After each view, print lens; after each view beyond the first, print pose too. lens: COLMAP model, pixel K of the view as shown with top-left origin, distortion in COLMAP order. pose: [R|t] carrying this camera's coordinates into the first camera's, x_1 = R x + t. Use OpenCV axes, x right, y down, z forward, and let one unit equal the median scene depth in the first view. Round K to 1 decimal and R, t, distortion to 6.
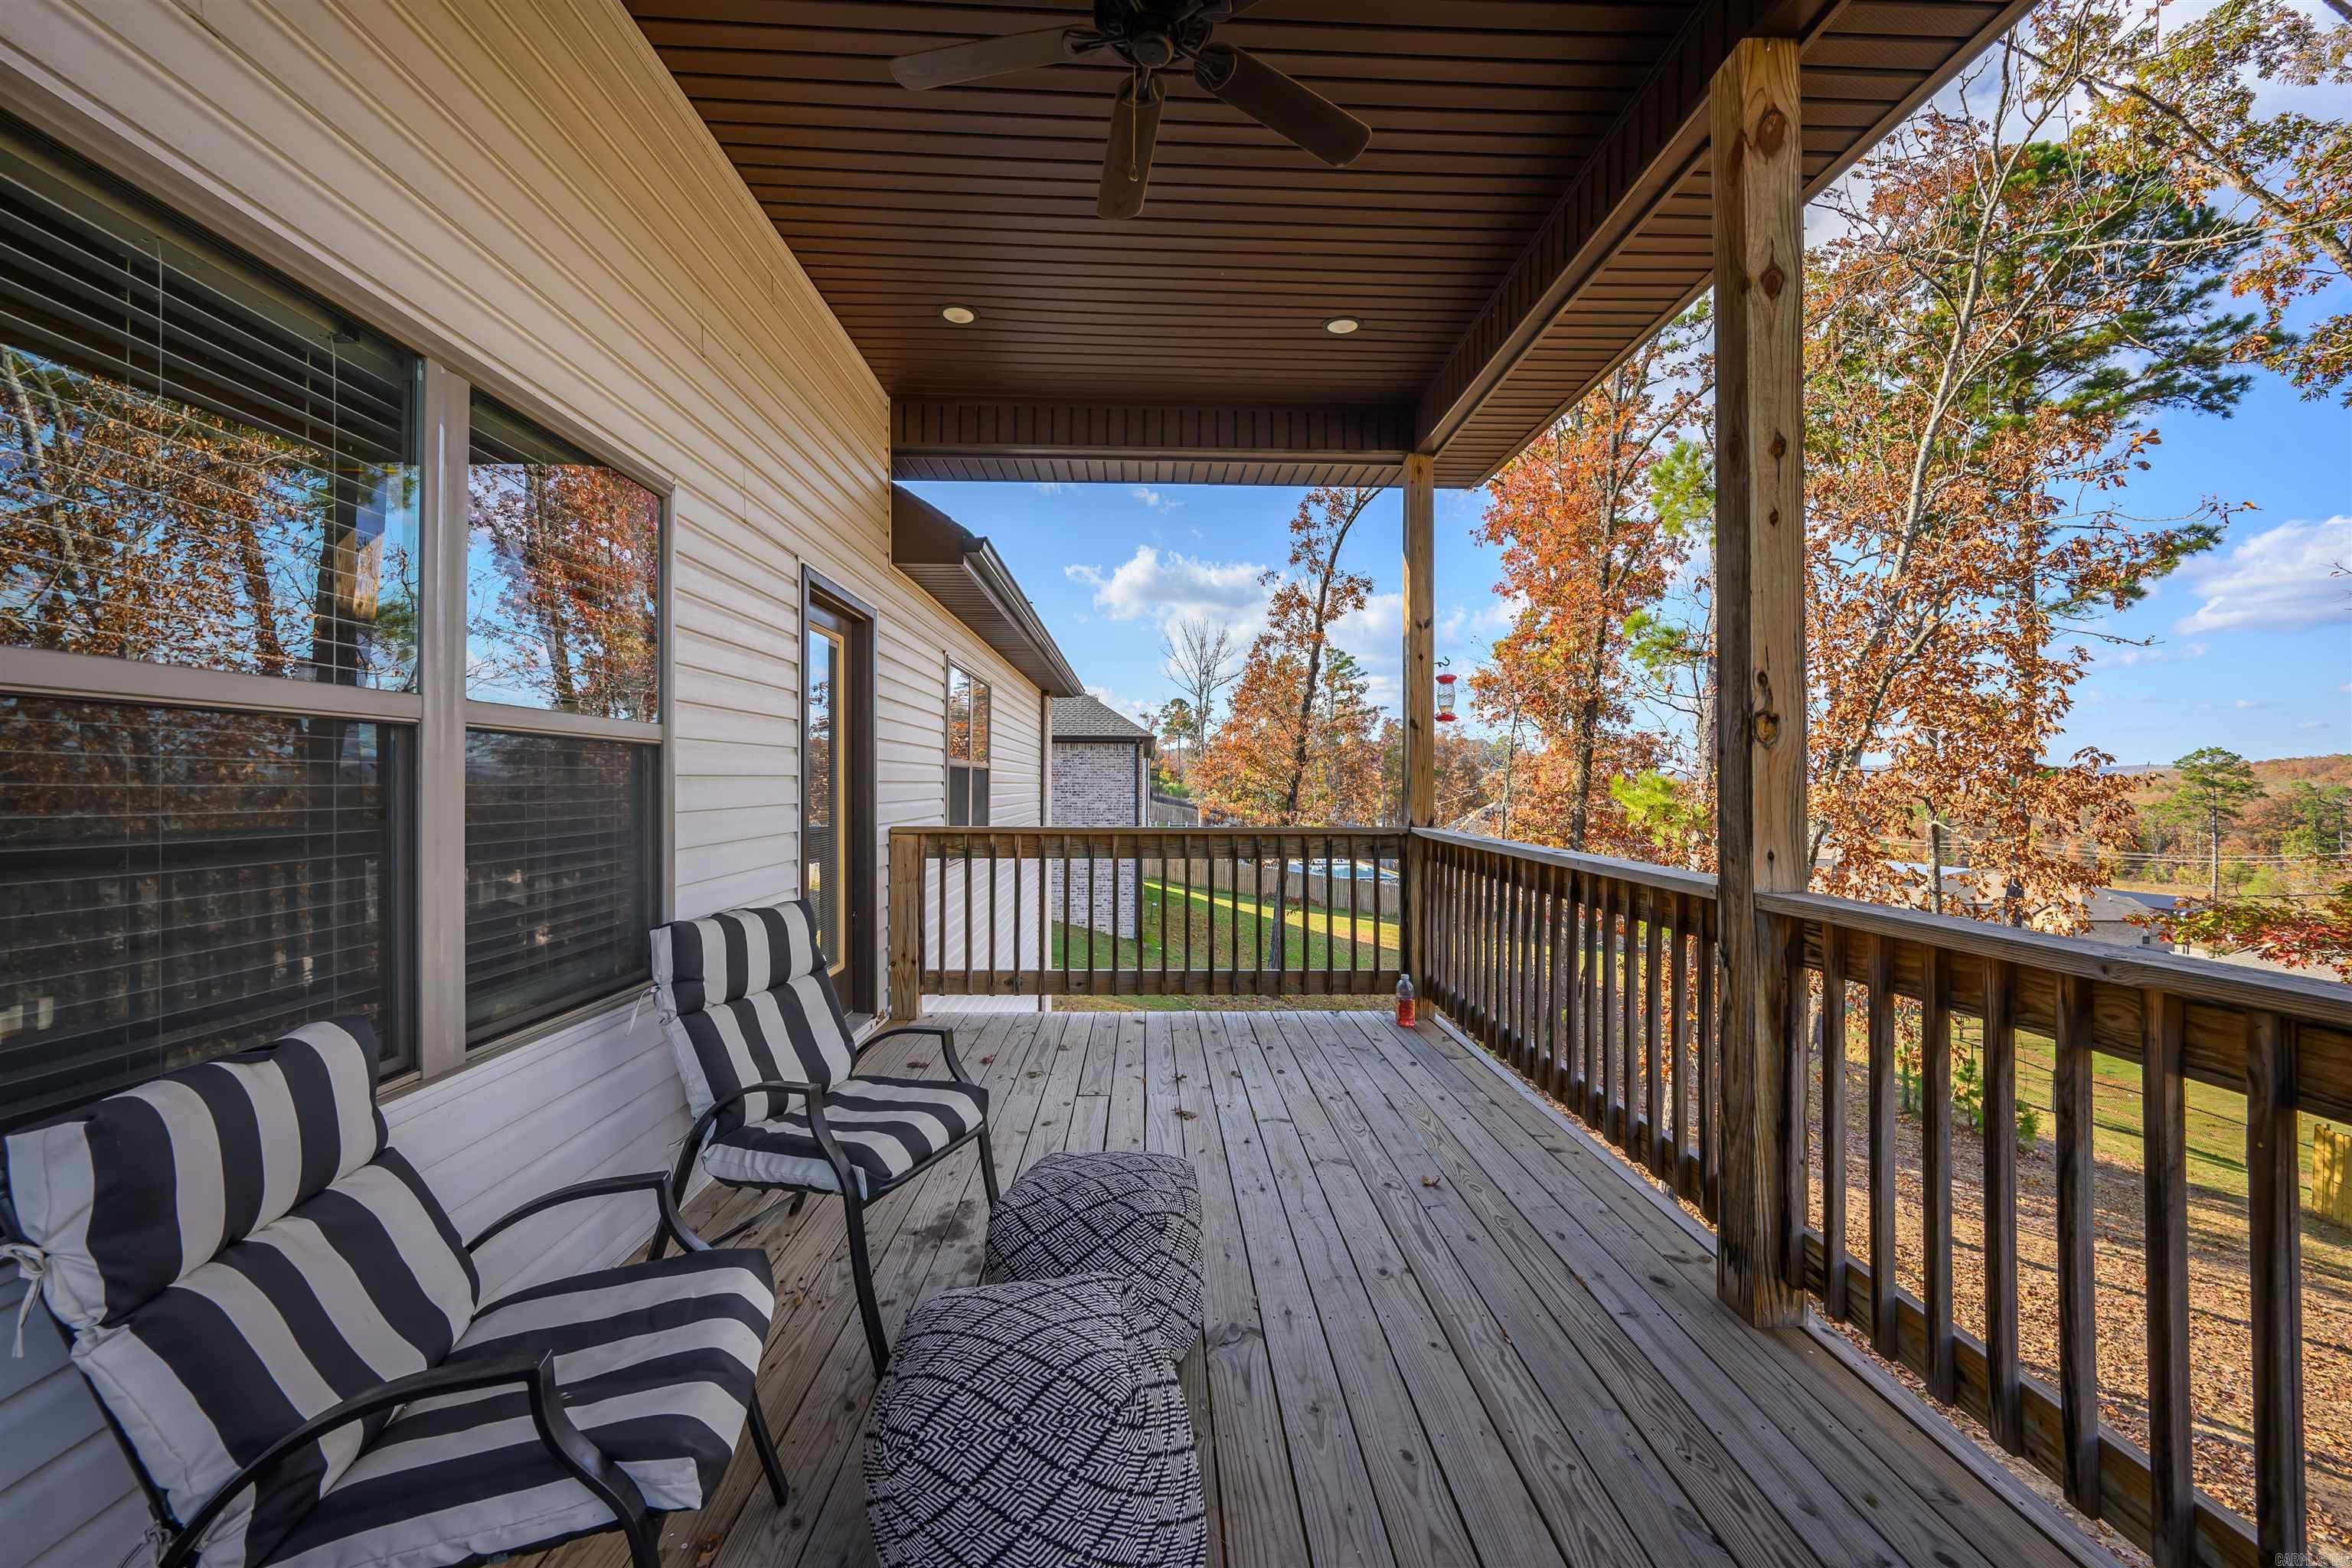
lens RADIAL K [[938.3, 0, 1177.1], [0, 938.3, 787.1], [0, 0, 1]] dist [-0.000207, -0.000066]
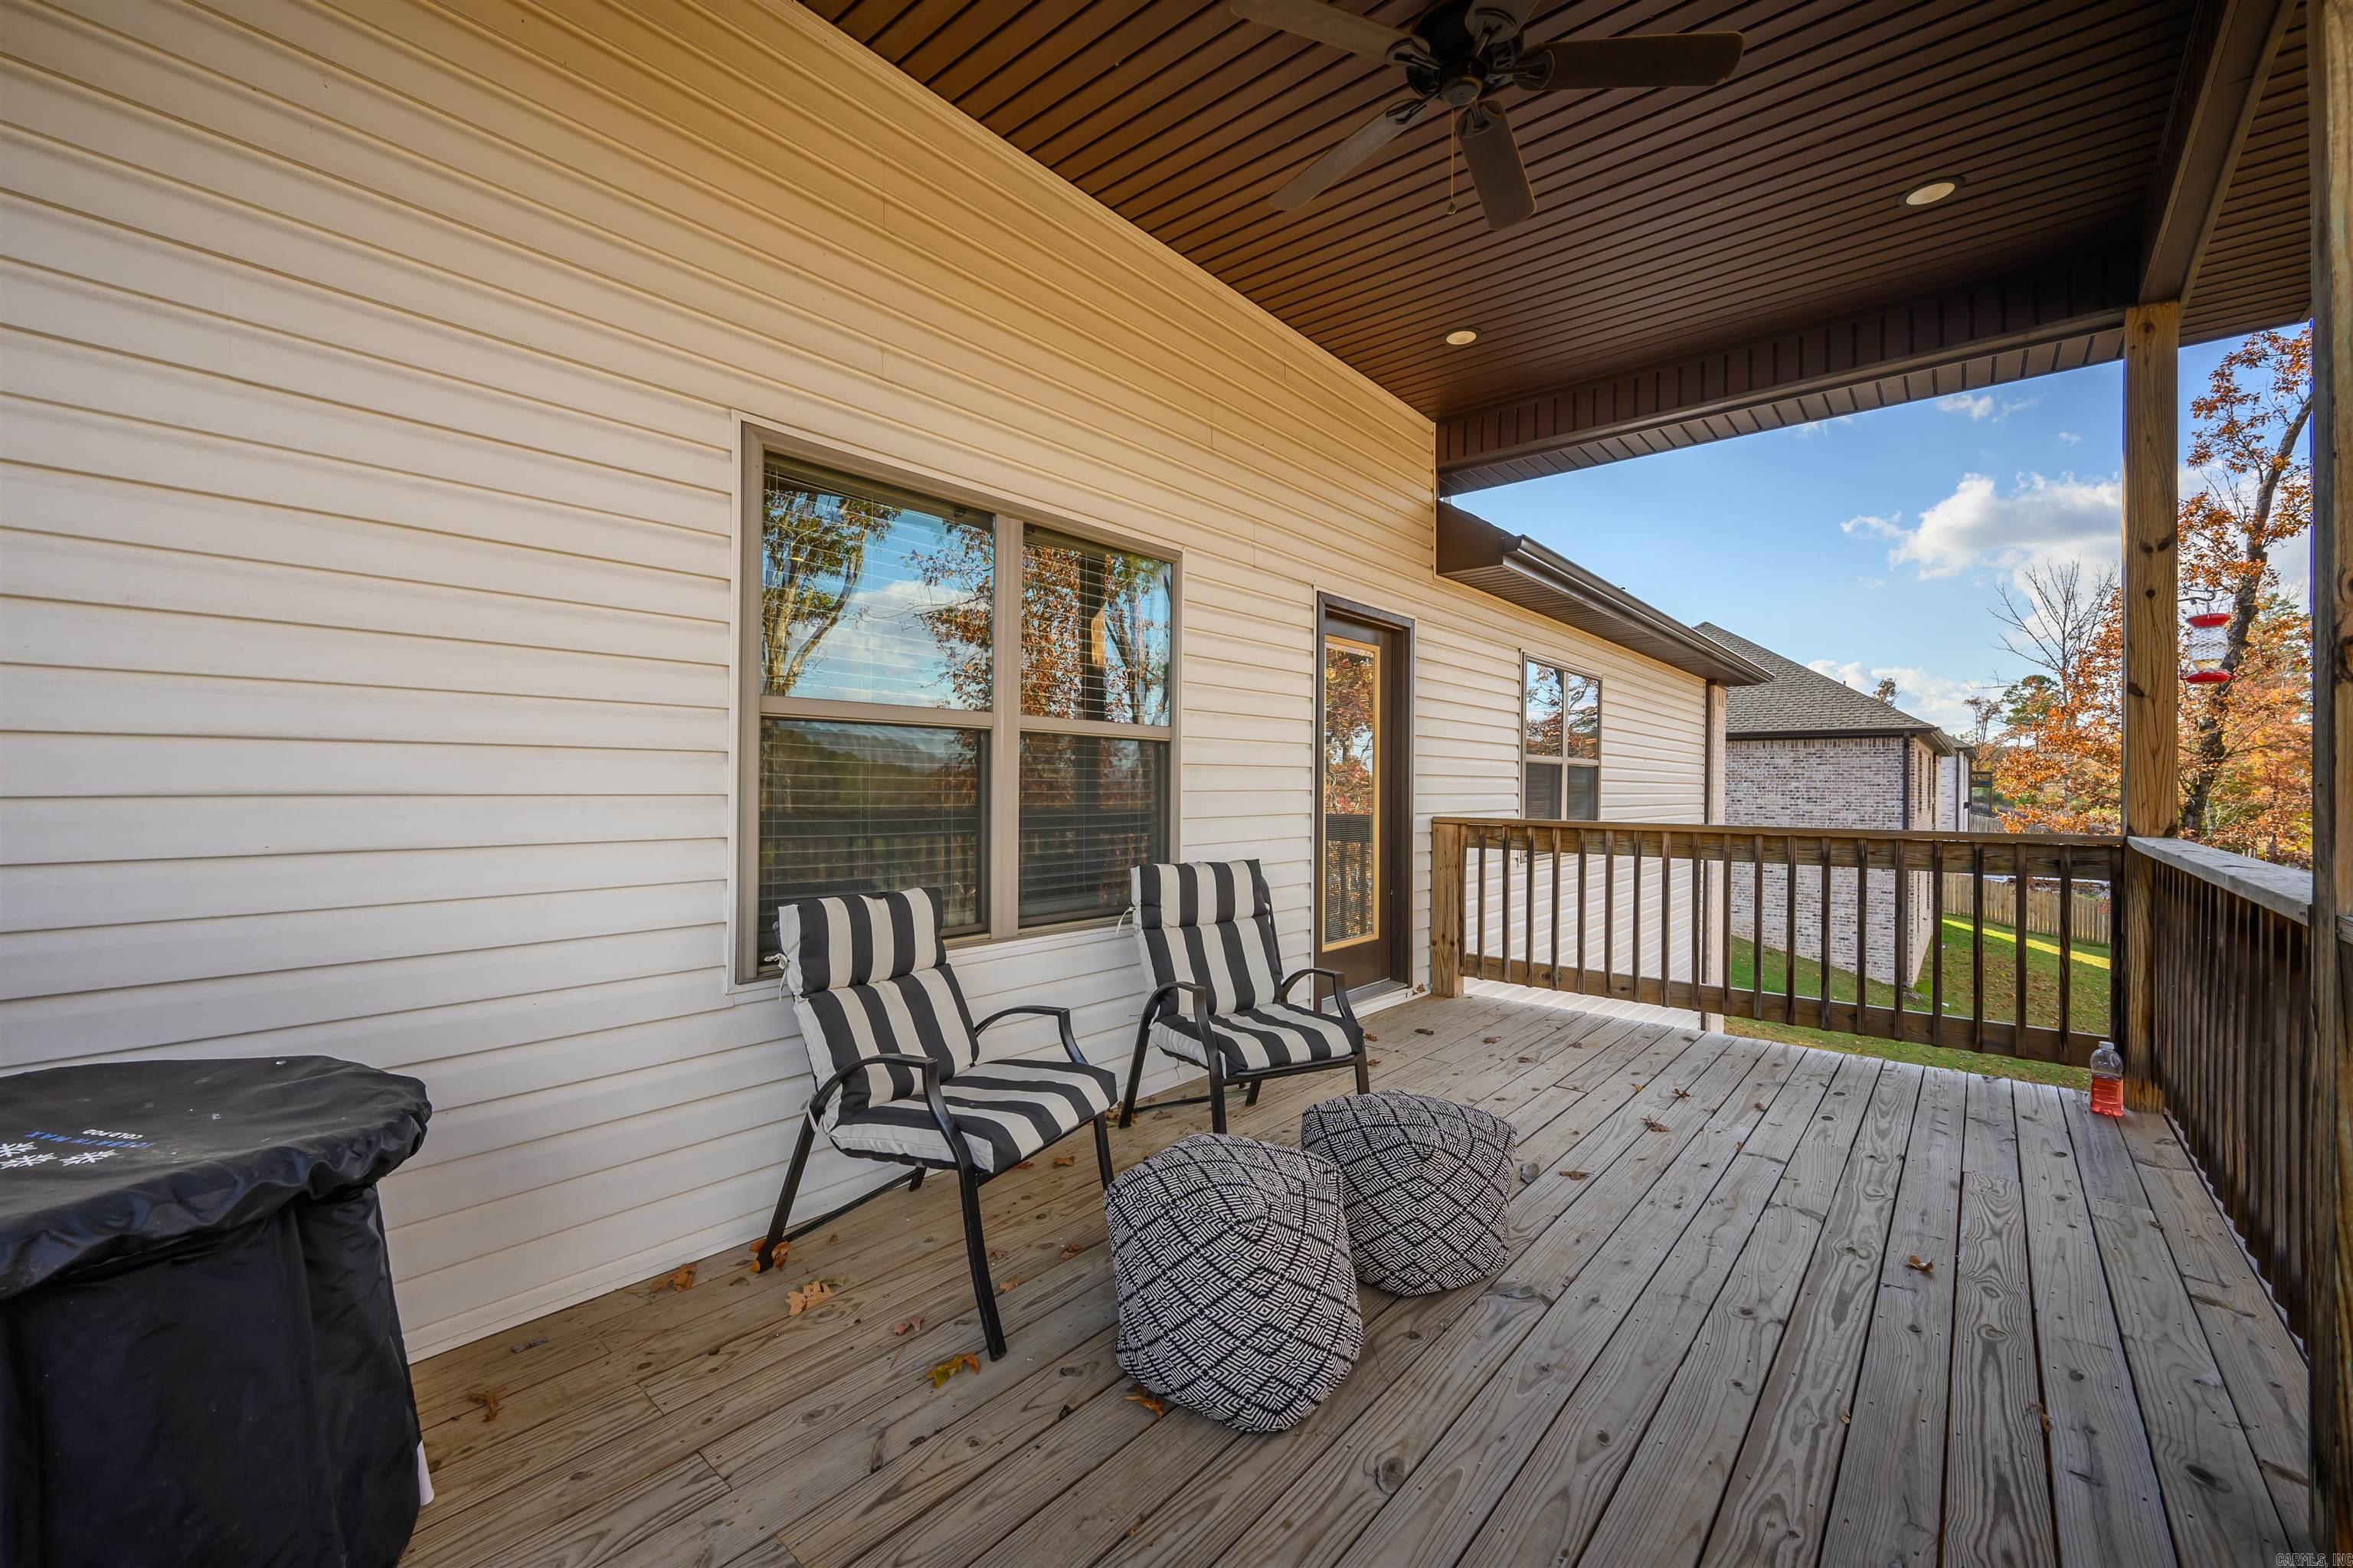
lens RADIAL K [[945.6, 0, 1163.5], [0, 945.6, 785.9], [0, 0, 1]] dist [0.000792, 0.000153]
pose [[0.732945, 0.002241, -0.680285, 0.254553], [-0.007833, 0.999956, -0.005145, 0.017856], [0.680243, 0.009100, 0.732930, -0.019458]]
